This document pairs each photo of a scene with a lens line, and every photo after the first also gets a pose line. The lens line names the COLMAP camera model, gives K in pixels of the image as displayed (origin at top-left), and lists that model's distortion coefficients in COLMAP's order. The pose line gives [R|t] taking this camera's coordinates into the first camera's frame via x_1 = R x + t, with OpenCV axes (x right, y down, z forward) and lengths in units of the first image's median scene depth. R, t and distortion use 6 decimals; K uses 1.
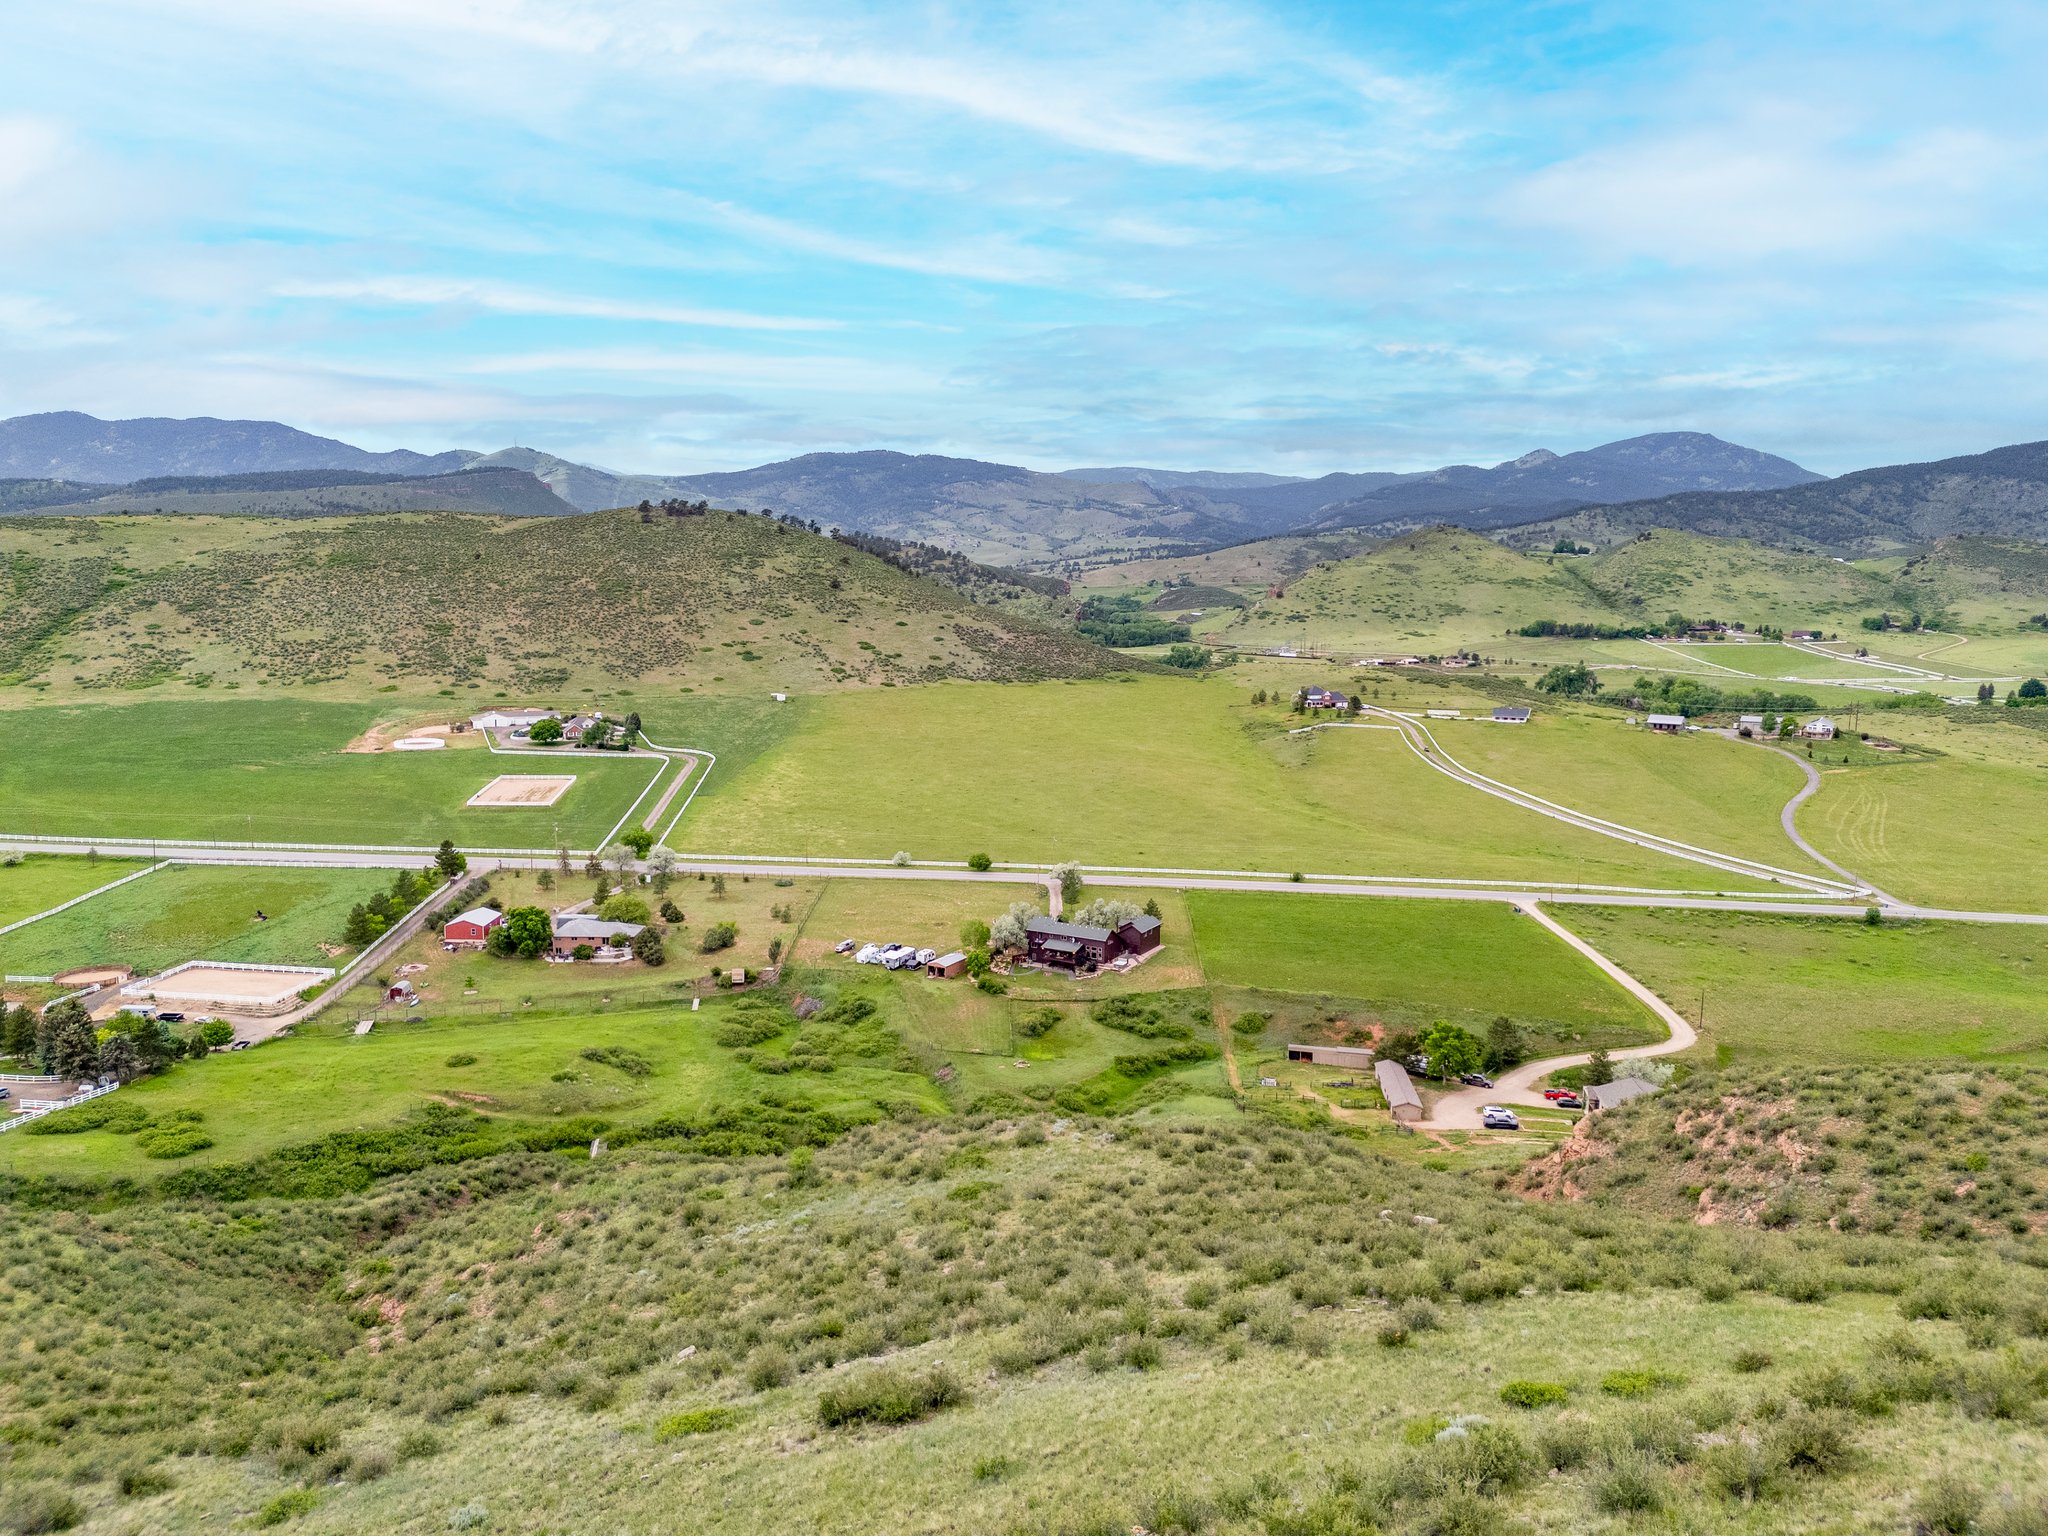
lens RADIAL K [[1505.5, 0, 1027.0], [0, 1505.5, 767.4], [0, 0, 1]] dist [0.069190, -0.053651]
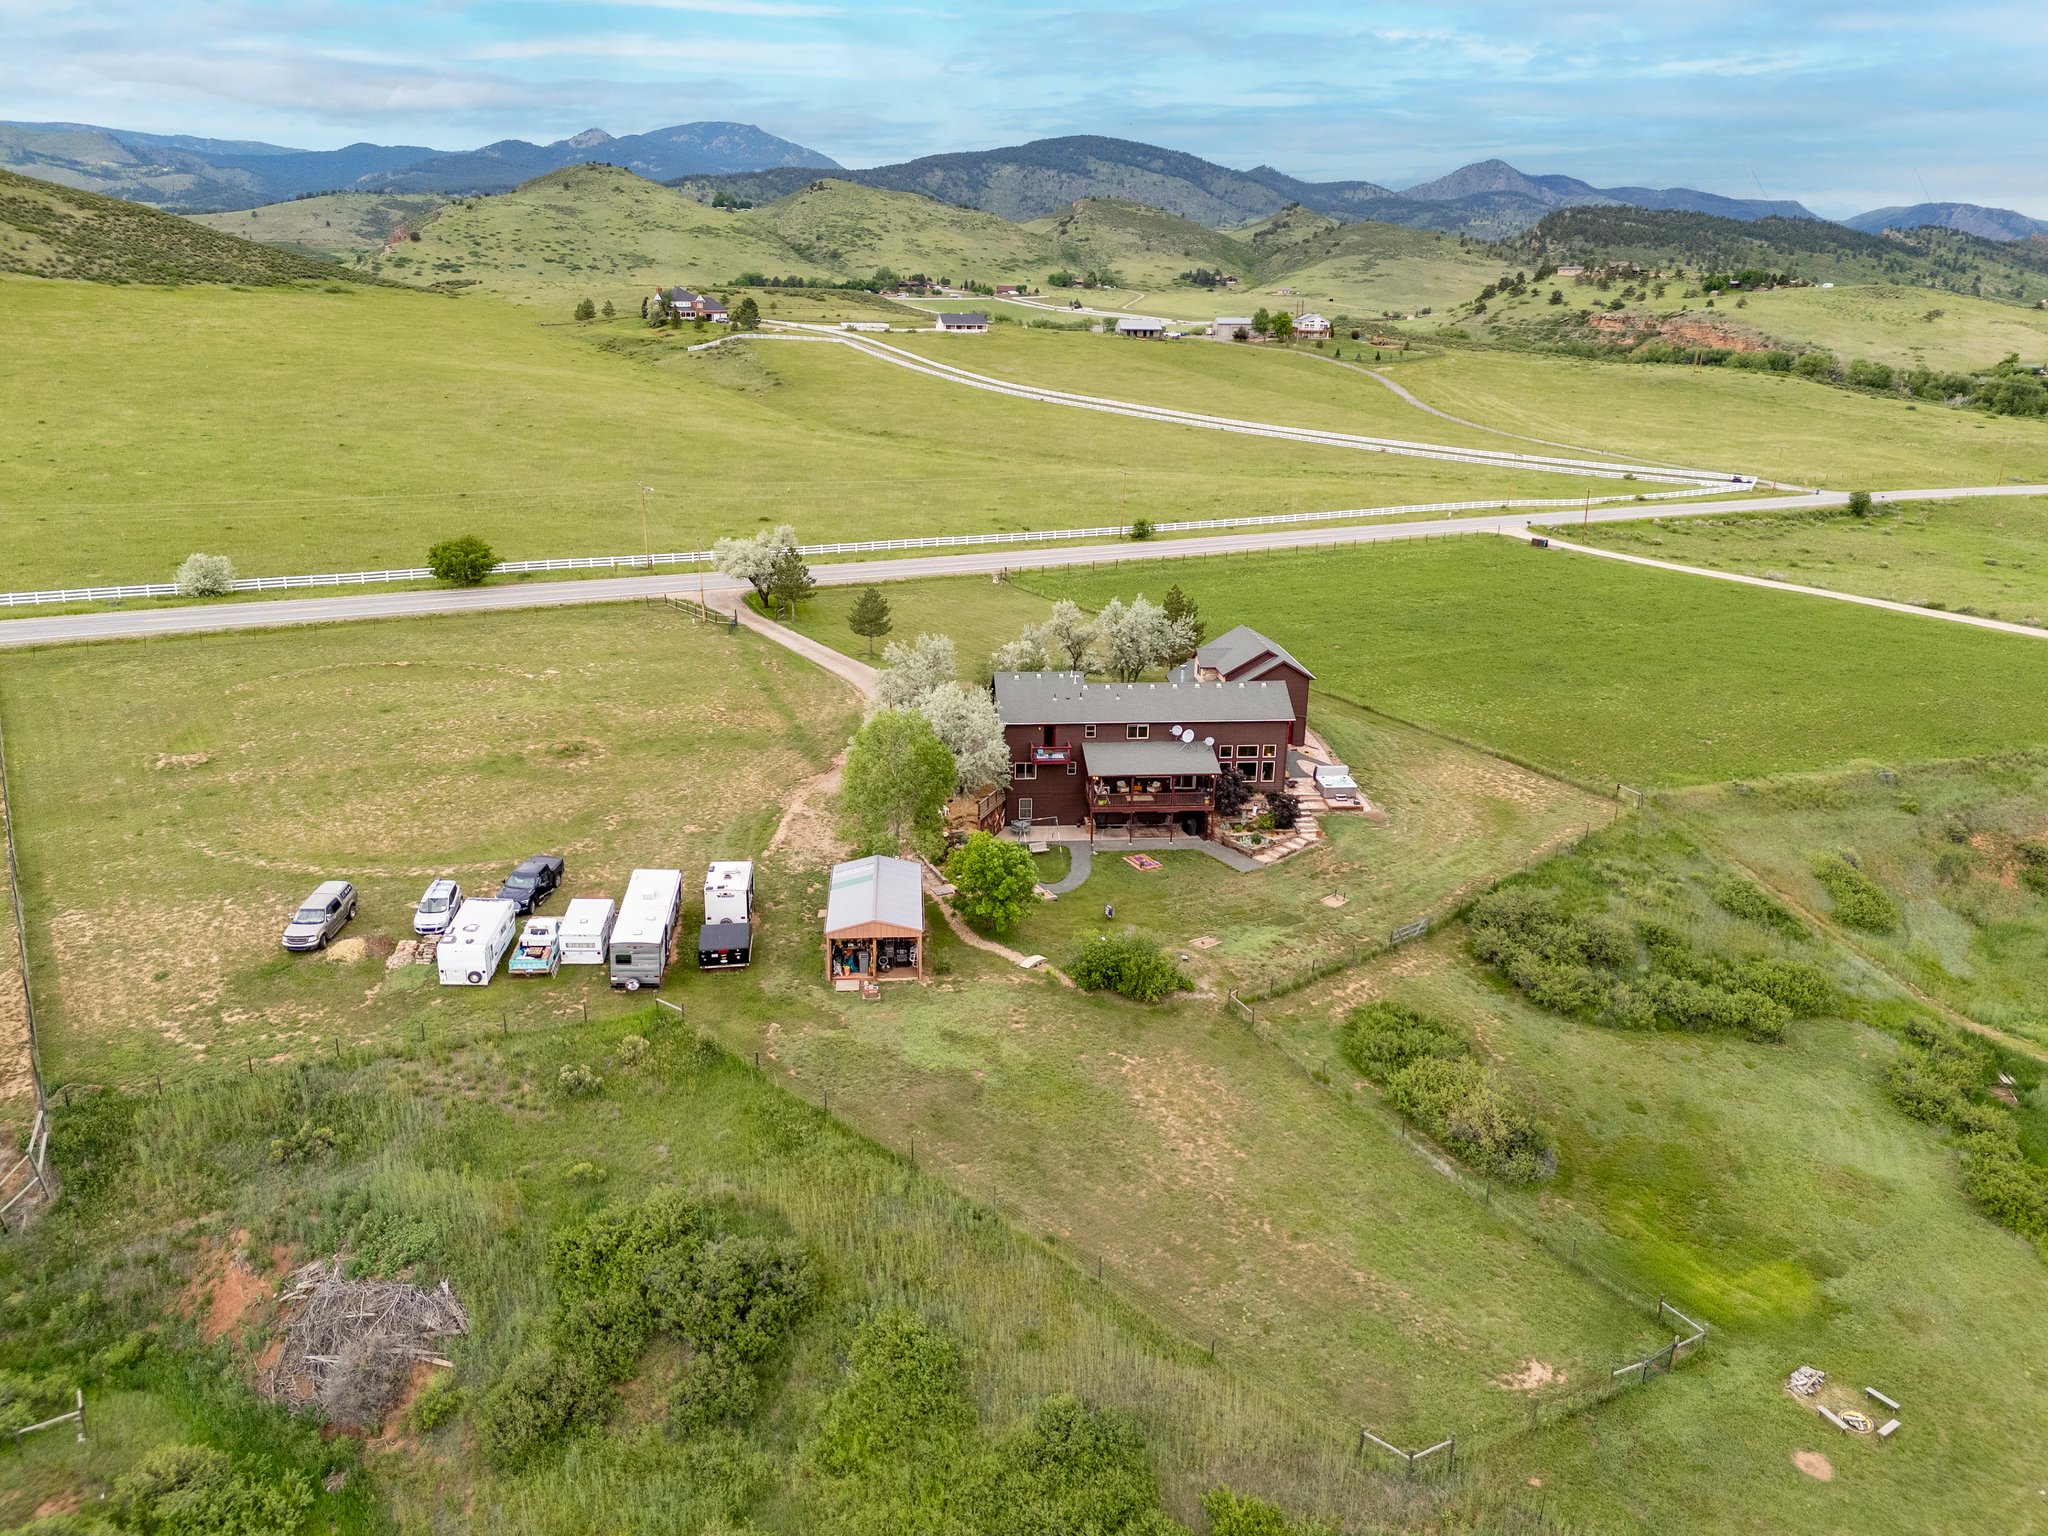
lens RADIAL K [[1505.5, 0, 1031.4], [0, 1505.5, 759.6], [0, 0, 1]] dist [0.069190, -0.053651]
pose [[0.827363, -0.168585, 0.535771, -0.060391], [0.070962, 0.977623, 0.198036, 0.023124], [-0.557167, -0.125828, 0.820812, 0.303262]]
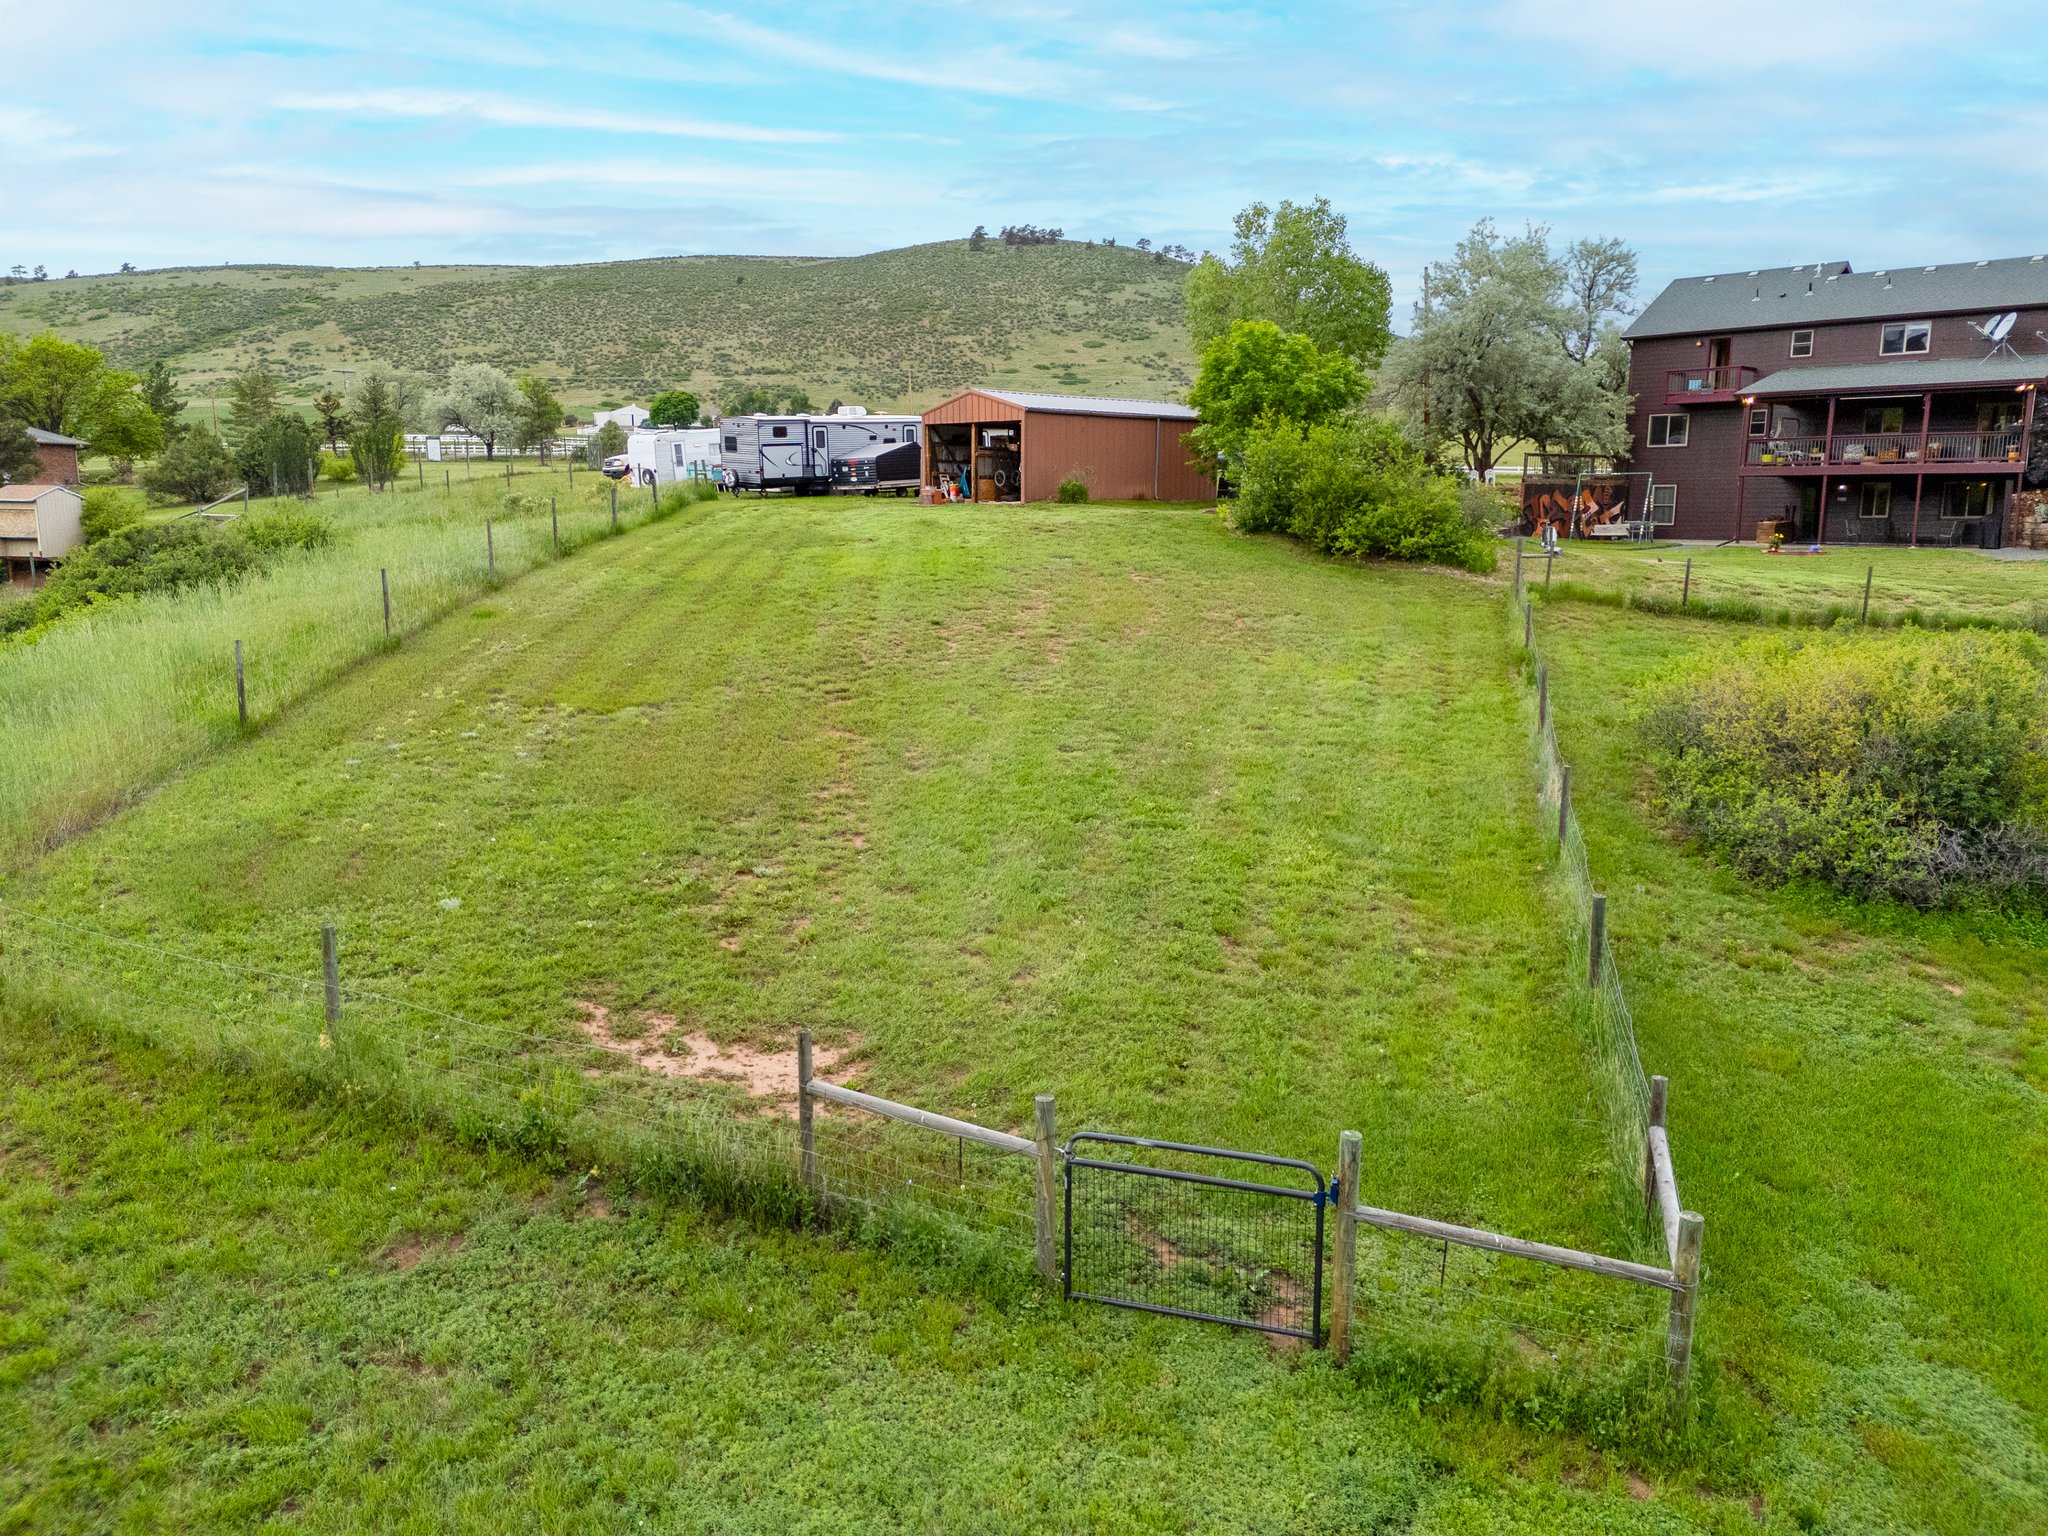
lens RADIAL K [[1505.5, 0, 1022.8], [0, 1505.5, 760.6], [0, 0, 1]] dist [0.069190, -0.053651]
pose [[0.954767, 0.049292, -0.293242, -0.003902], [-0.040522, 0.998533, 0.035914, 0.060126], [0.294582, -0.022407, 0.955364, 0.325405]]
